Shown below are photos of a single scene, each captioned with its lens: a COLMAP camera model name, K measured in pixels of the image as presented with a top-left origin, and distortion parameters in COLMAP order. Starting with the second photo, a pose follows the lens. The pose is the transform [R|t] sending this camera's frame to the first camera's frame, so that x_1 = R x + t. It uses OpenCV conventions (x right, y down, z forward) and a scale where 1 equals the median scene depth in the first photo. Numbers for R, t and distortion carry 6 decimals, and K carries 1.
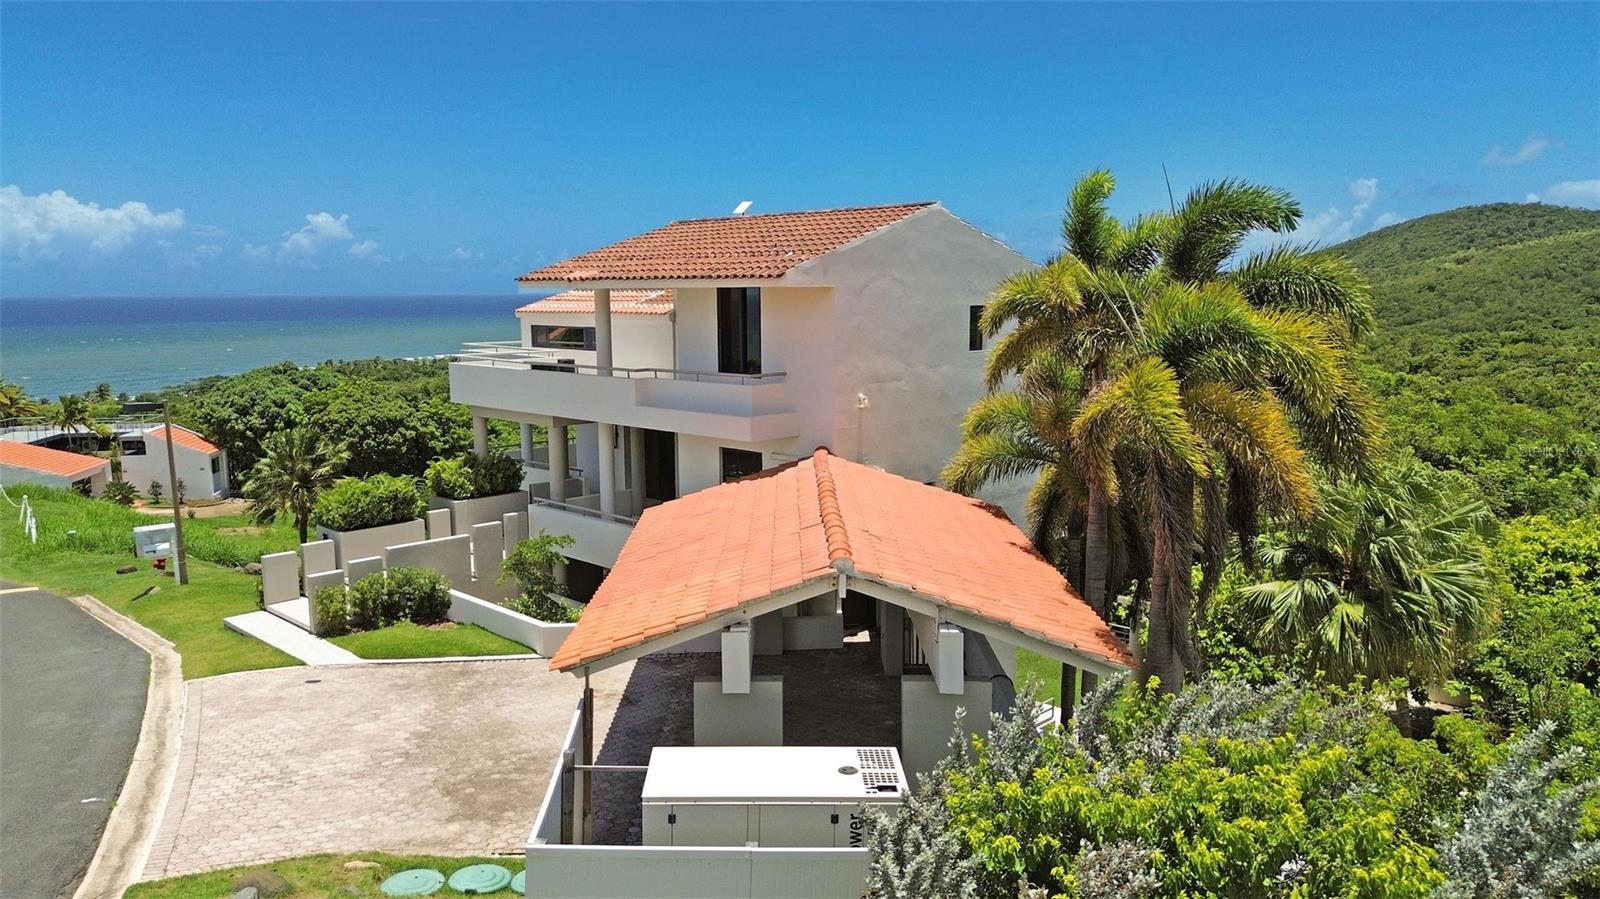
lens RADIAL K [[1131.1, 0, 796.3], [0, 1131.1, 475.3], [0, 0, 1]] dist [0.058857, -0.061142]
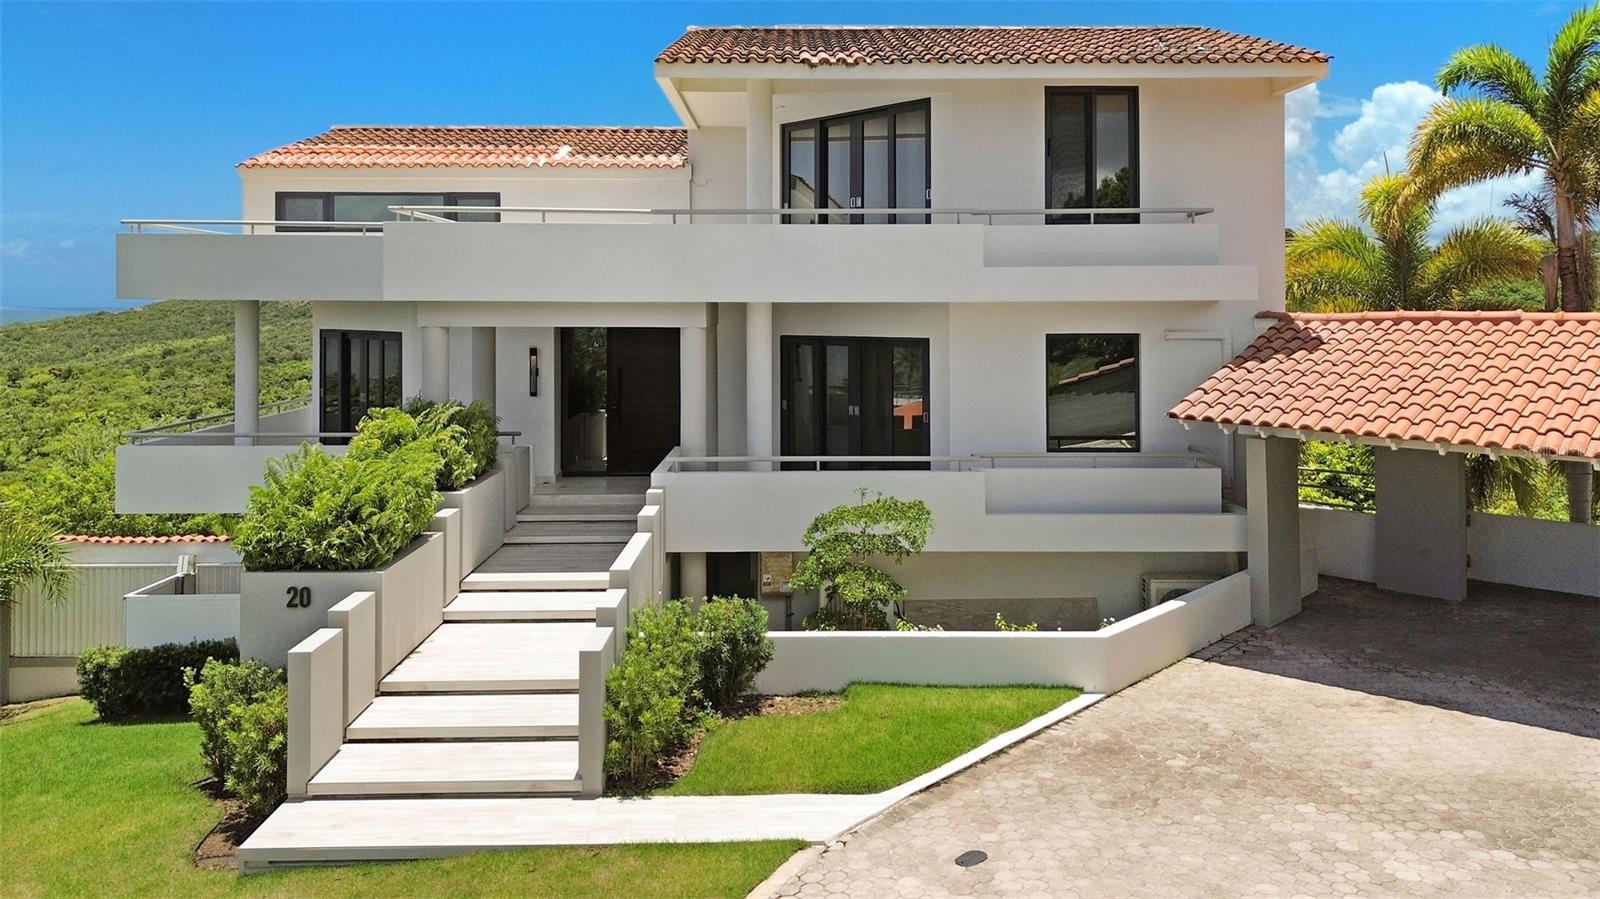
lens RADIAL K [[1181.2, 0, 793.6], [0, 1181.2, 291.5], [0, 0, 1]] dist [0.034168, -0.011464]
pose [[0.696443, 0.018160, 0.717383, -0.615966], [0.111255, 0.984860, -0.132938, 0.023807], [-0.708936, 0.172396, 0.683878, 0.569213]]
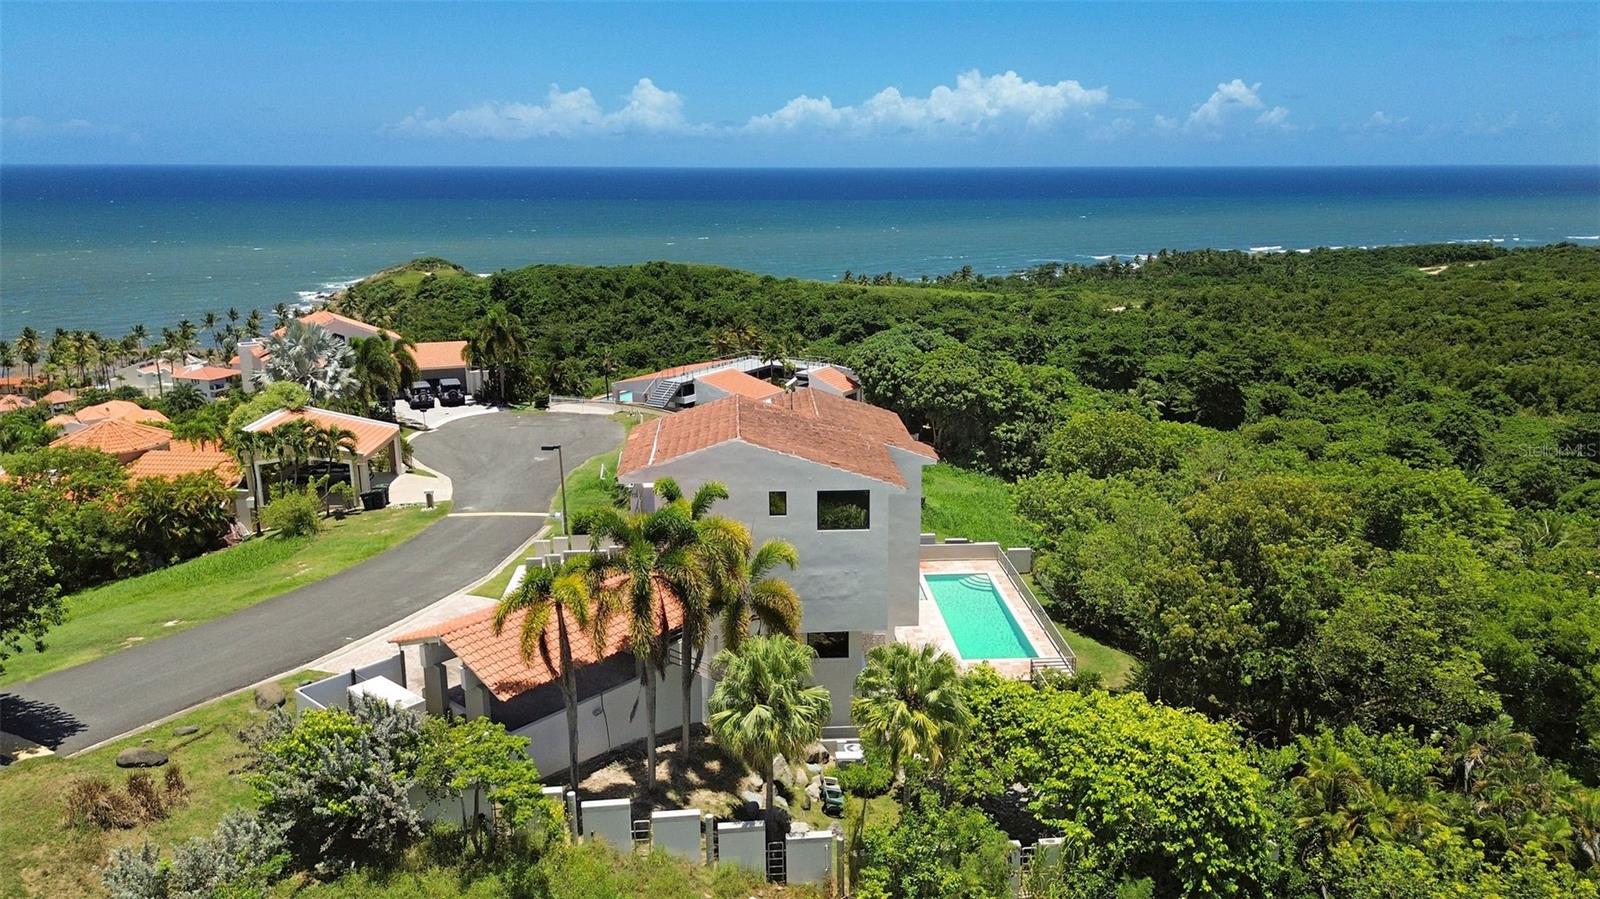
lens RADIAL K [[1131.1, 0, 814.7], [0, 1131.1, 473.5], [0, 0, 1]] dist [0.058857, -0.061142]
pose [[0.749482, 0.184861, -0.635691, 1.218610], [-0.115666, 0.982018, 0.149202, -0.417500], [0.651842, -0.038297, 0.757387, -0.264067]]
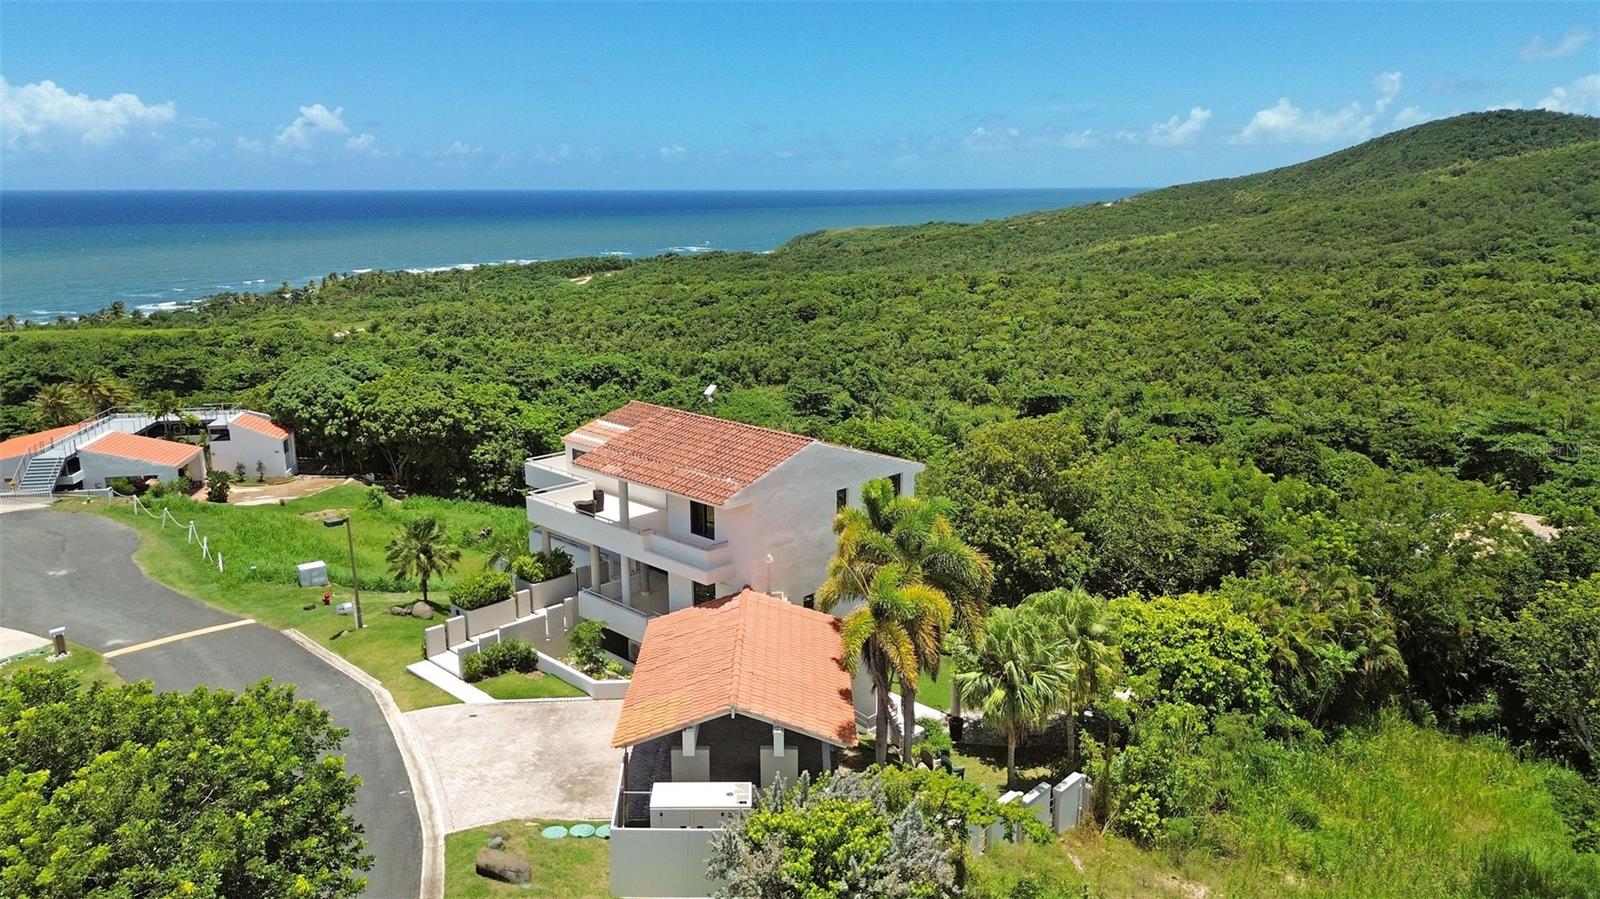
lens RADIAL K [[1131.1, 0, 804.2], [0, 1131.1, 436.5], [0, 0, 1]] dist [0.058857, -0.061142]
pose [[0.999938, 0.007592, 0.008156, 0.081999], [-0.008016, 0.998546, 0.053313, -0.302971], [-0.007740, -0.053375, 0.998545, -0.675974]]
